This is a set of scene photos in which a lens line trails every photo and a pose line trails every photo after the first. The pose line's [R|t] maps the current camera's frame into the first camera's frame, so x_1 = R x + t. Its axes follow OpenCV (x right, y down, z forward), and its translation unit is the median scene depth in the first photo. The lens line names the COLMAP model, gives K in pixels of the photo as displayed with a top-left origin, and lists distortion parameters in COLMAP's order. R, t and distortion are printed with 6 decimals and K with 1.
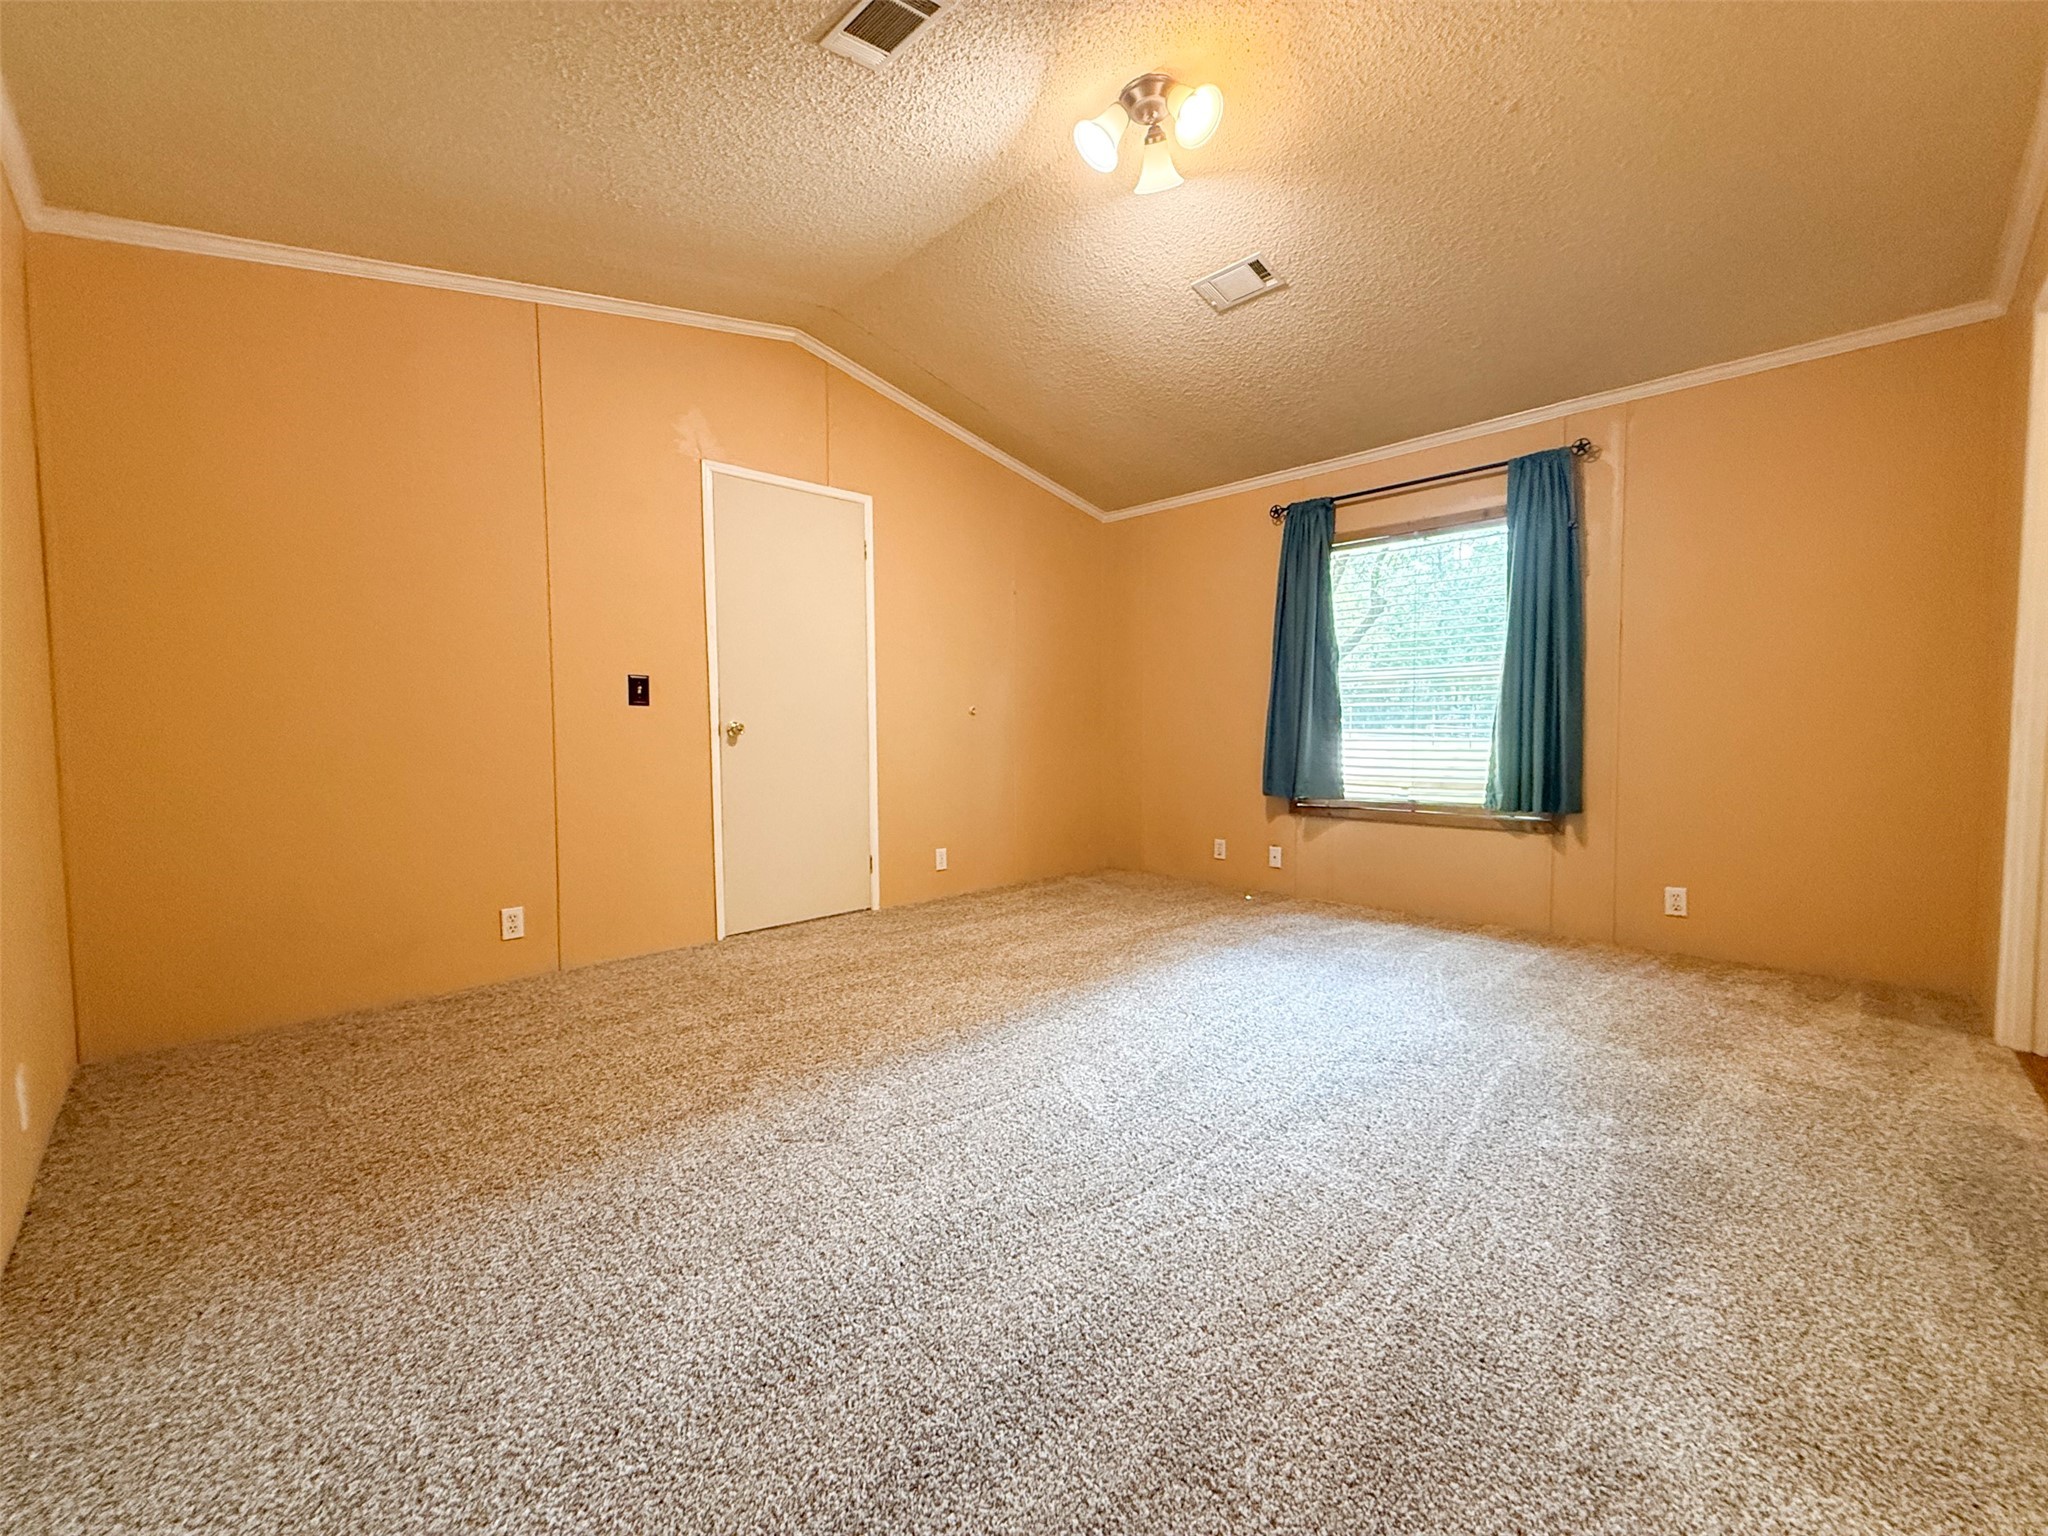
lens RADIAL K [[813.2, 0, 1020.1], [0, 813.2, 770.1], [0, 0, 1]] dist [0.001279, -0.000510]
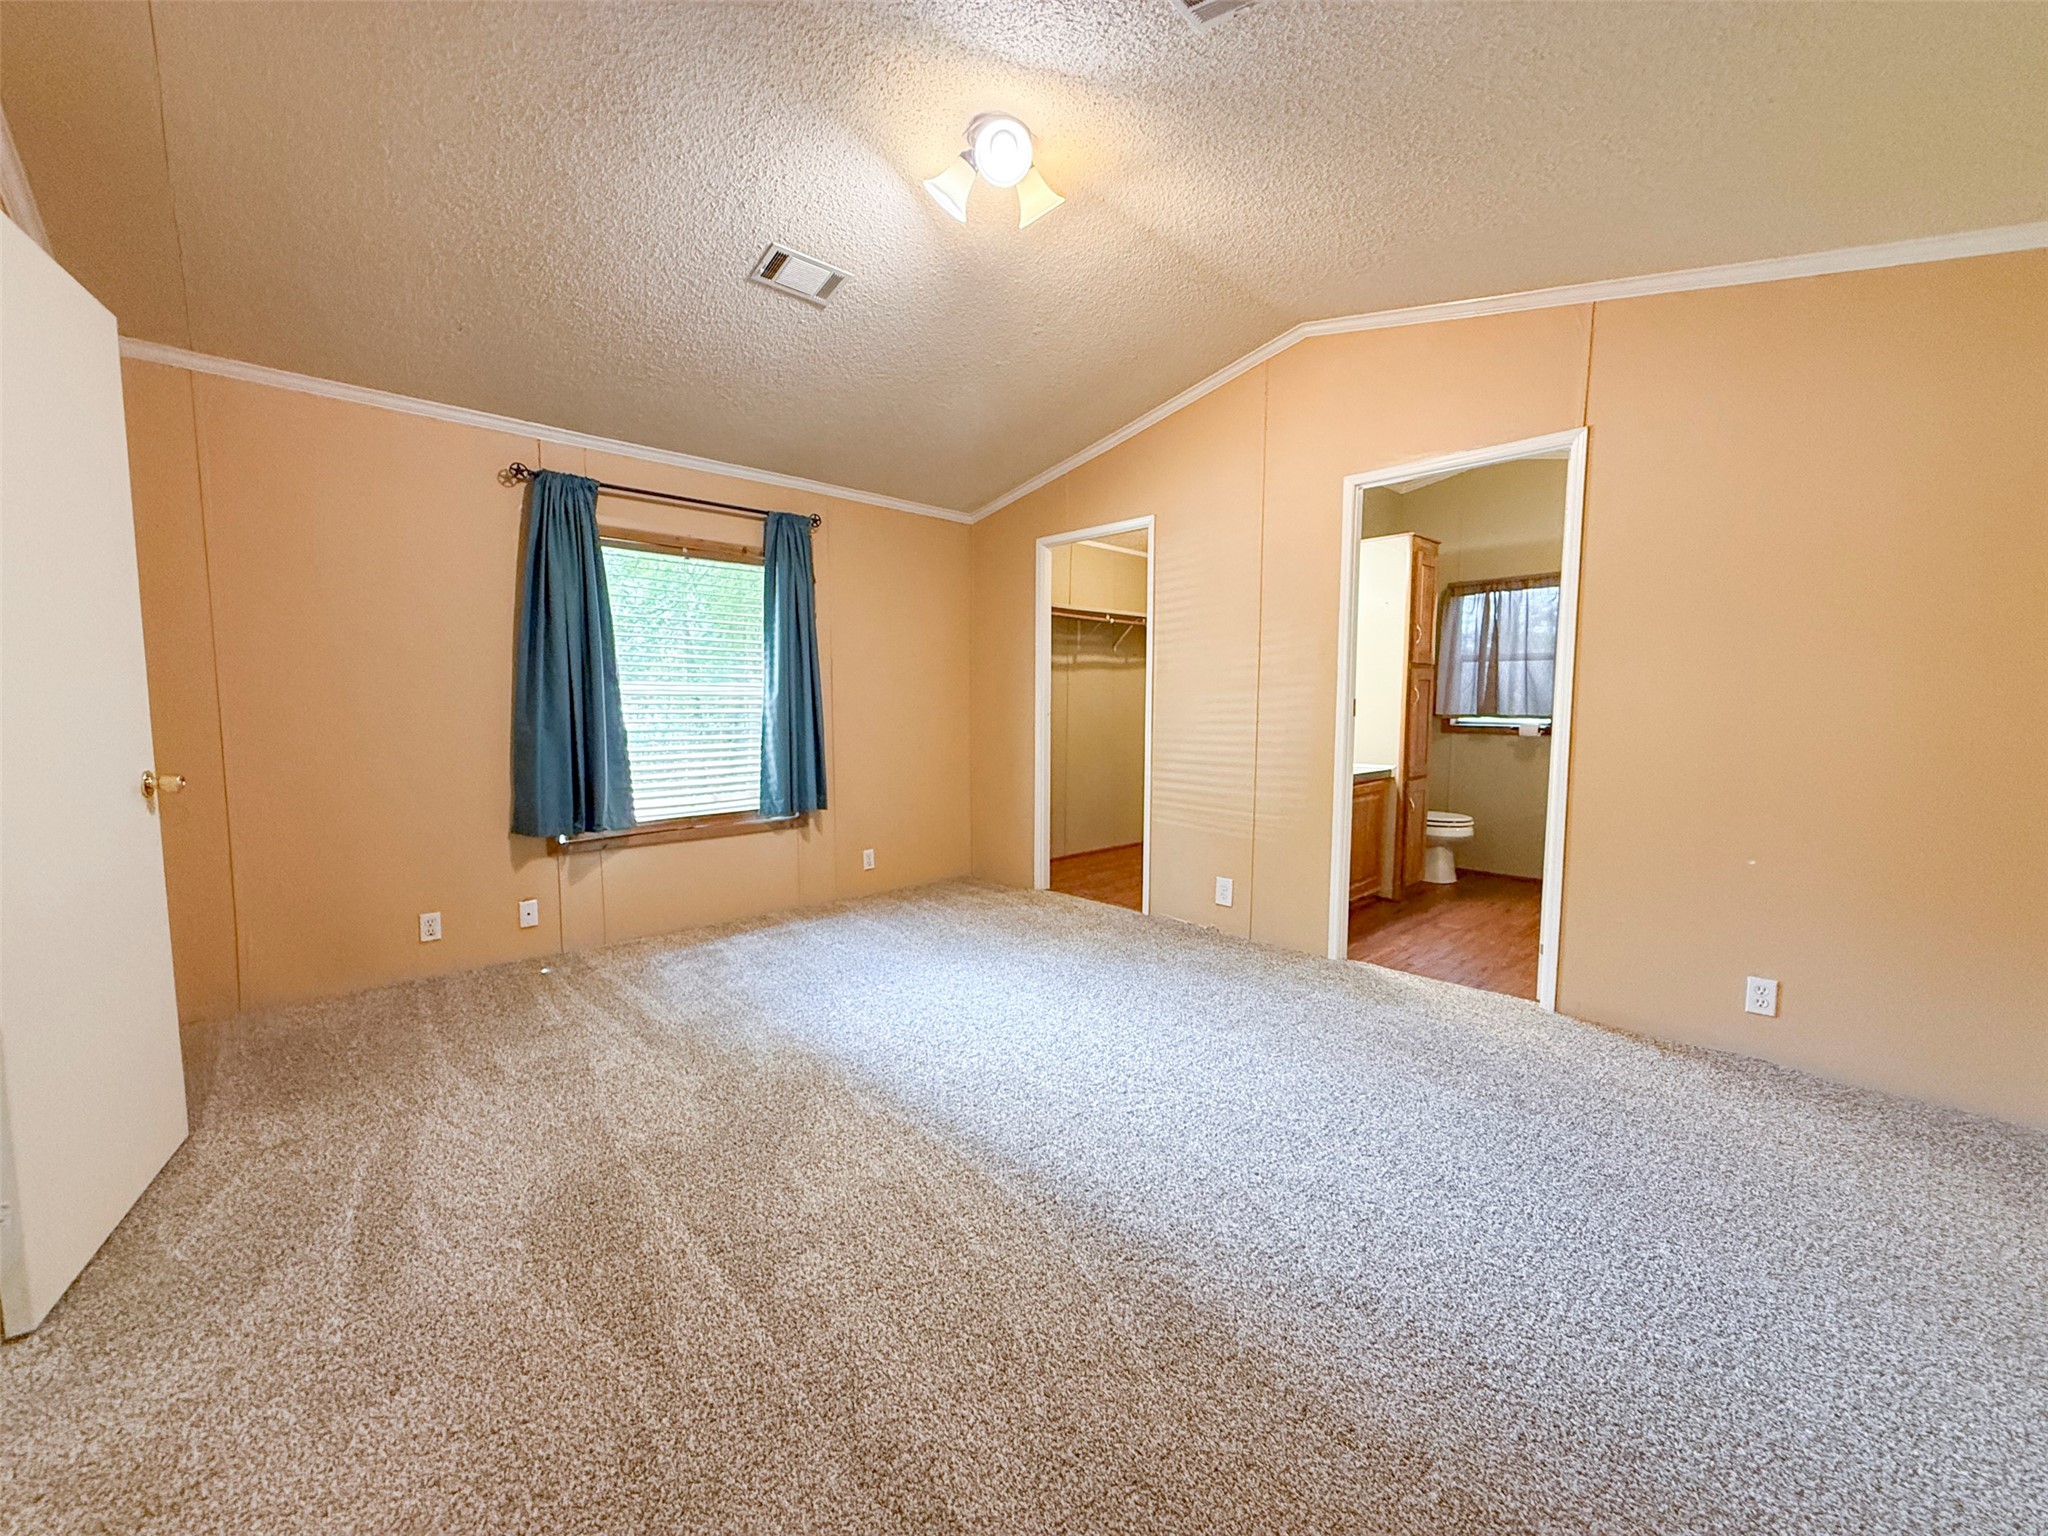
lens RADIAL K [[813.2, 0, 1020.1], [0, 813.2, 770.1], [0, 0, 1]] dist [0.001279, -0.000510]
pose [[0.018846, -0.077750, 0.996795, -0.560005], [0.044841, 0.996034, 0.076842, -0.087621], [-0.998816, 0.043249, 0.022258, 0.624023]]
